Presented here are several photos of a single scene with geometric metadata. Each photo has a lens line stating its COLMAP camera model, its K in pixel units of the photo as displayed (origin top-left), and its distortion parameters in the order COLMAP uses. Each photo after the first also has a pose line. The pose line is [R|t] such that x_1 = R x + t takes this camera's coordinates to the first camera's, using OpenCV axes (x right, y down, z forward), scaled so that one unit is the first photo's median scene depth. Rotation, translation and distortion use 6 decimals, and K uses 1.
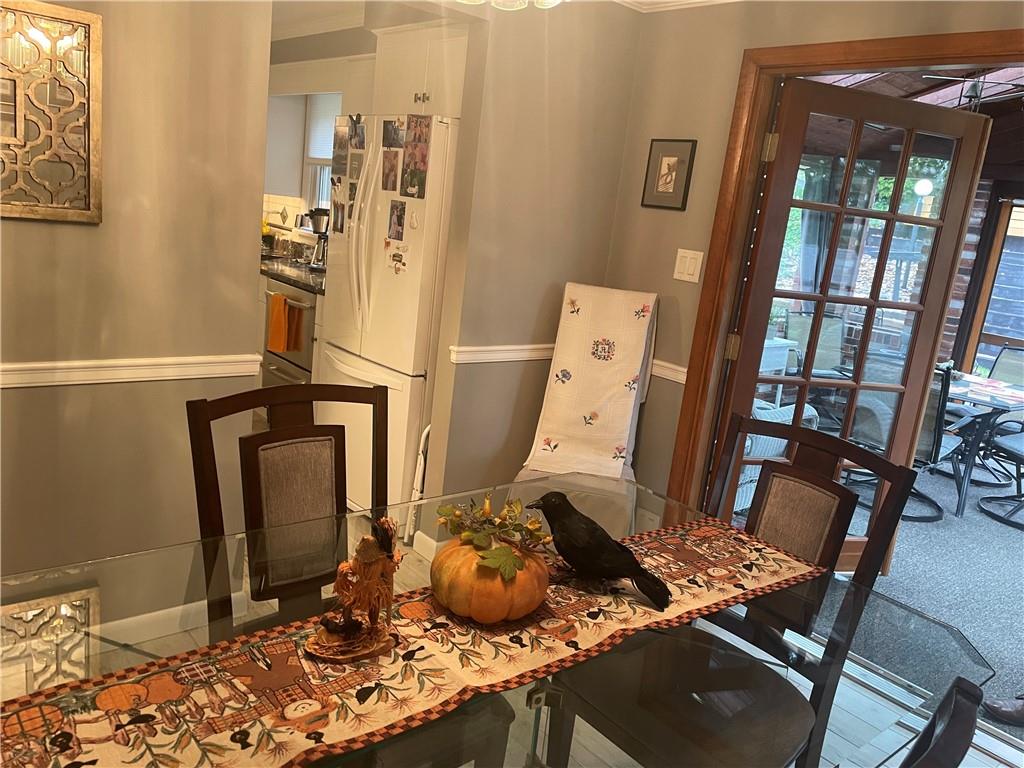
lens RADIAL K [[772.7, 0, 523.2], [0, 772.7, 379.9], [0, 0, 1]] dist [0.067083, -0.080710]
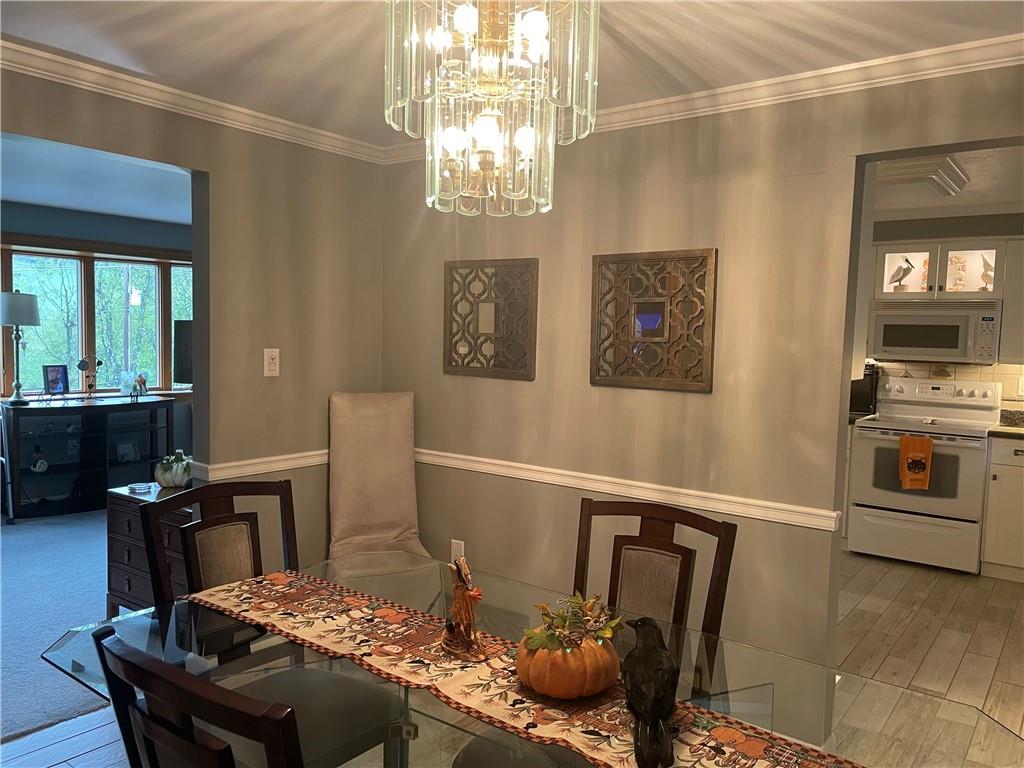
lens RADIAL K [[772.7, 0, 517.1], [0, 772.7, 387.4], [0, 0, 1]] dist [0.067083, -0.080710]
pose [[0.210929, -0.043903, -0.976515, 0.942760], [-0.208233, 0.974043, -0.088771, -0.020016], [0.955065, 0.222067, 0.196311, 0.533336]]
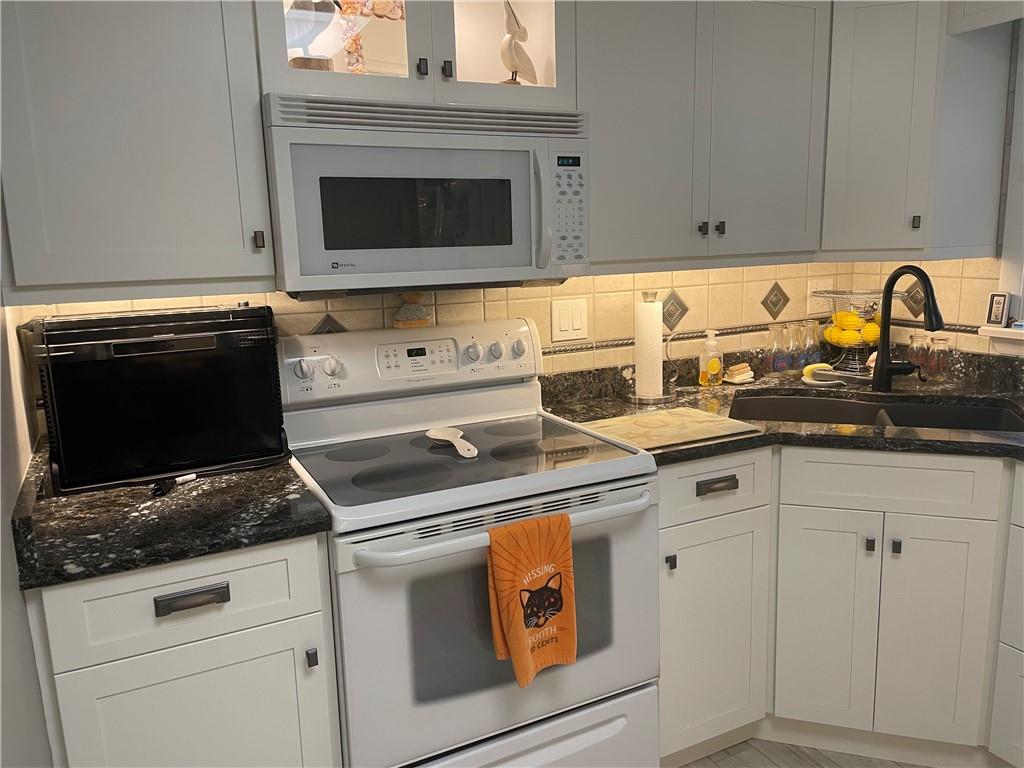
lens RADIAL K [[772.7, 0, 513.6], [0, 772.7, 377.5], [0, 0, 1]] dist [0.067083, -0.080710]
pose [[0.959828, -0.101849, -0.261452, -1.541939], [0.090383, 0.994357, -0.055543, -0.575269], [0.265634, 0.029681, 0.963617, 1.739735]]
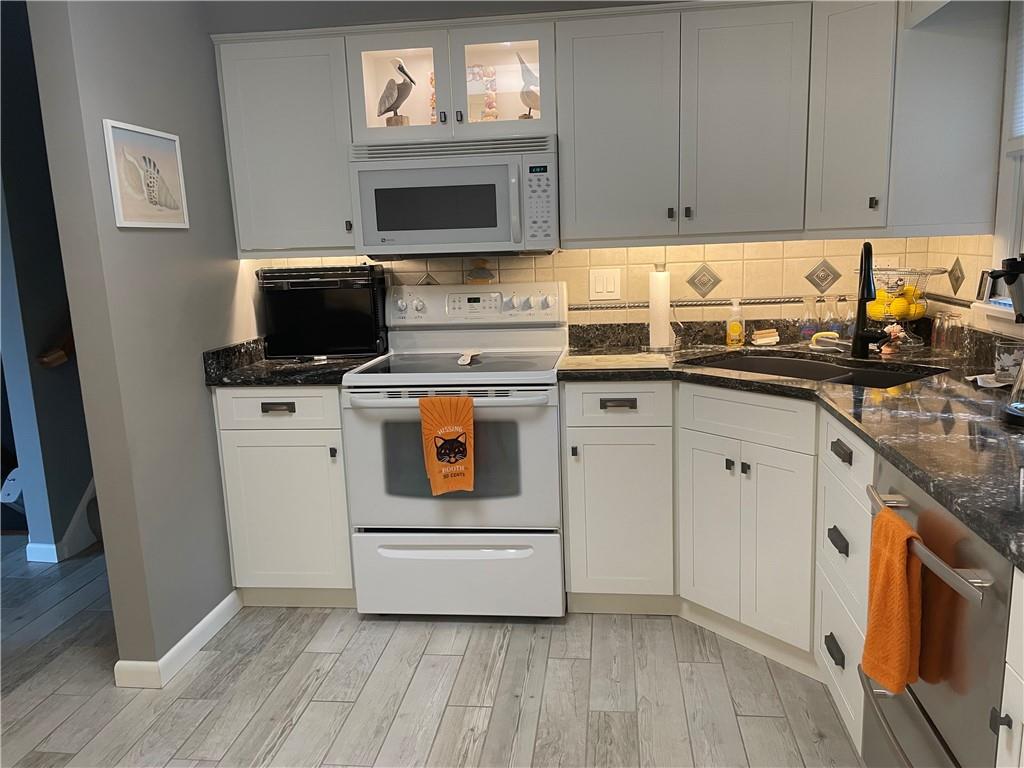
lens RADIAL K [[772.7, 0, 521.3], [0, 772.7, 385.4], [0, 0, 1]] dist [0.067083, -0.080710]
pose [[0.660458, -0.007927, -0.750822, -0.445261], [-0.042697, 0.997930, -0.048094, -0.392607], [0.749648, 0.063821, 0.658752, 1.756506]]
